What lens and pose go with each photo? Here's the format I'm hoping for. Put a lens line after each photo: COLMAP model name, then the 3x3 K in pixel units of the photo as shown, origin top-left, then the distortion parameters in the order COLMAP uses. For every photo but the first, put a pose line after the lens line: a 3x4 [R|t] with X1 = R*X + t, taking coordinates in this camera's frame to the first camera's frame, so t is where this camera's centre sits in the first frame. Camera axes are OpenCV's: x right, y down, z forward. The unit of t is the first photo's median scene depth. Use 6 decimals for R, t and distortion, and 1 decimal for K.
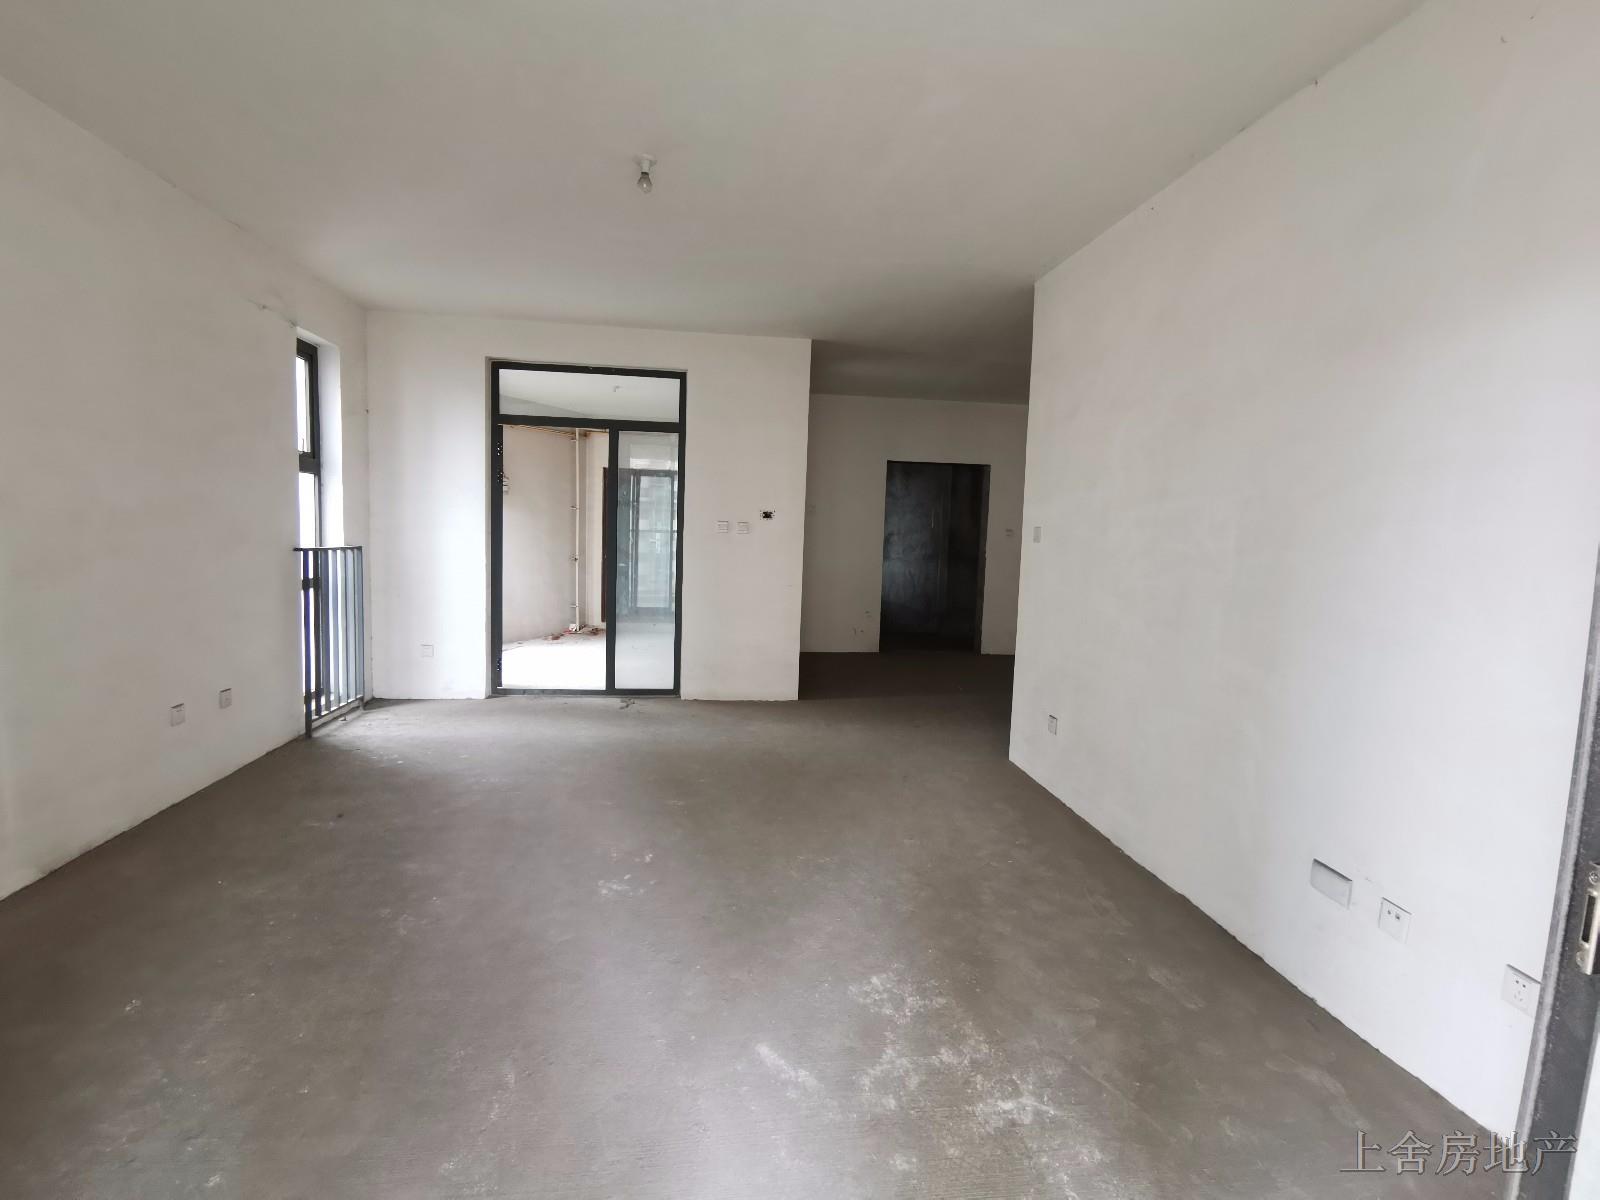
lens RADIAL K [[793.6, 0, 800.1], [0, 793.6, 596.8], [0, 0, 1]] dist [0.001299, 0.000306]
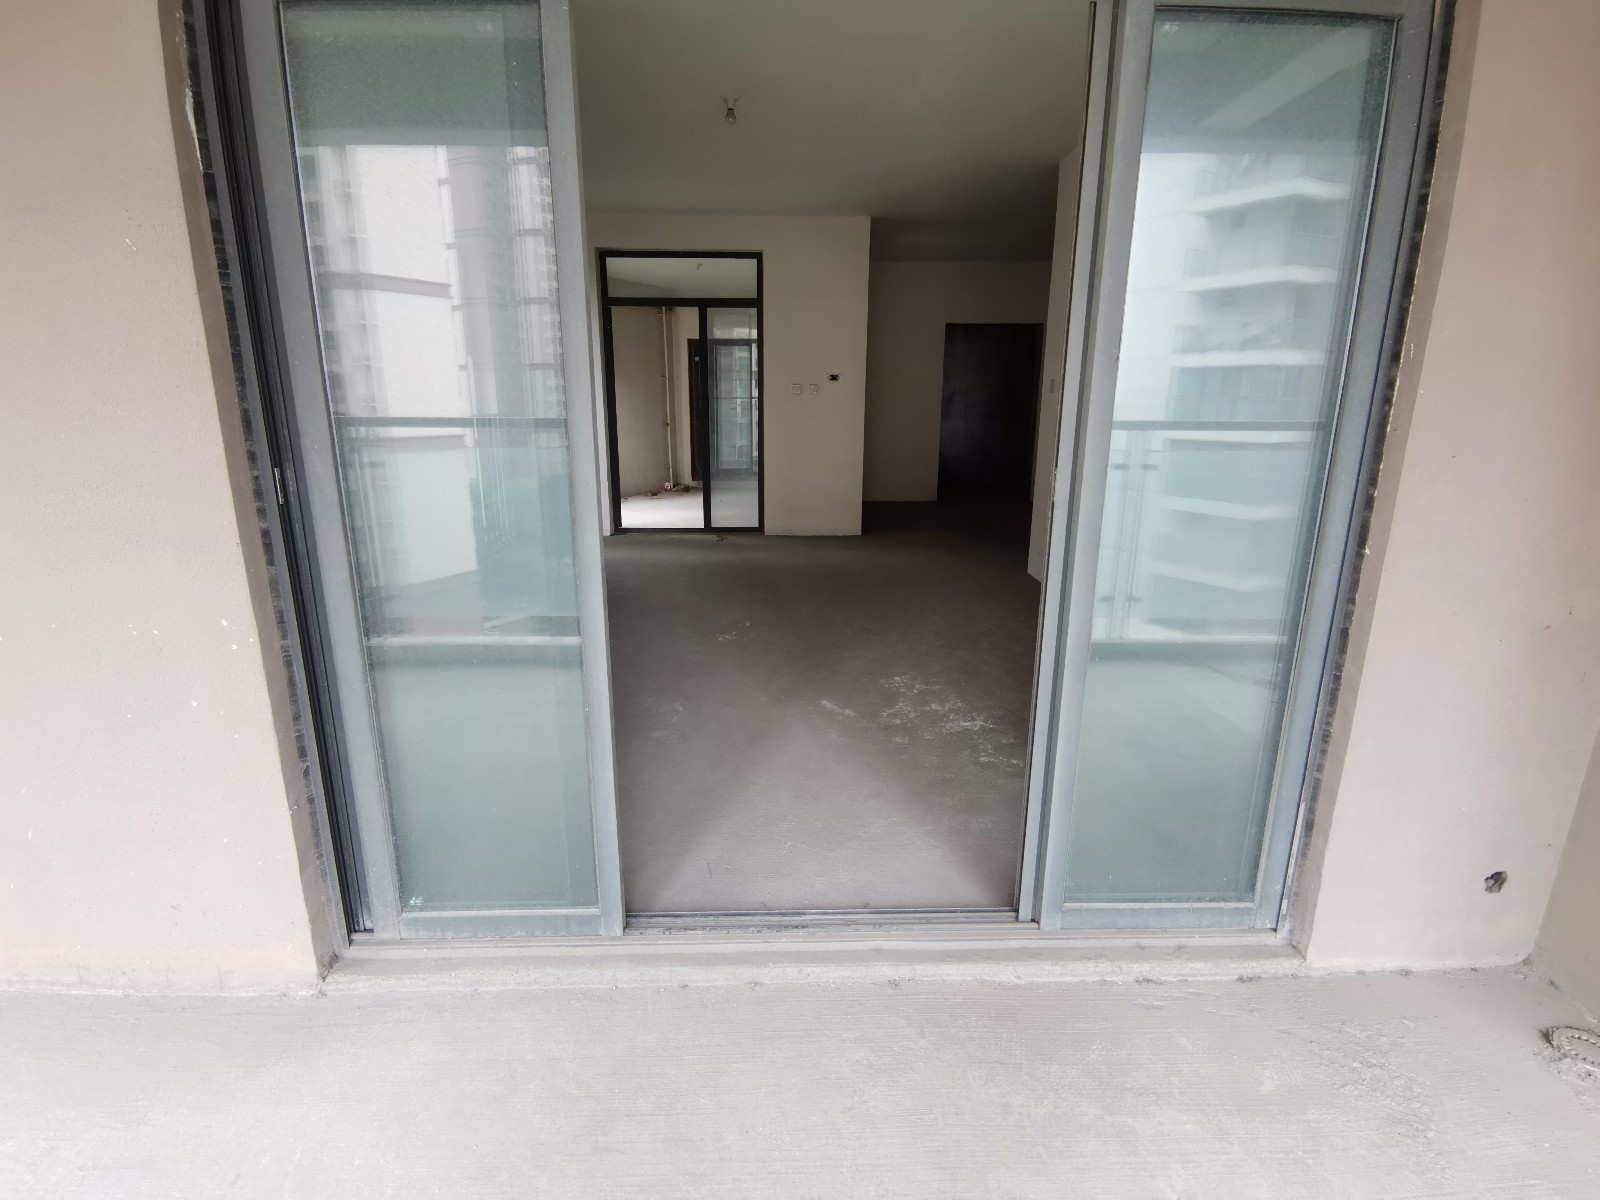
lens RADIAL K [[793.6, 0, 800.1], [0, 793.6, 596.8], [0, 0, 1]] dist [0.001299, 0.000306]
pose [[0.995163, -0.003532, -0.098170, 0.023395], [0.019393, 0.986751, 0.161081, 0.027411], [0.096300, -0.162206, 0.982047, -0.212497]]
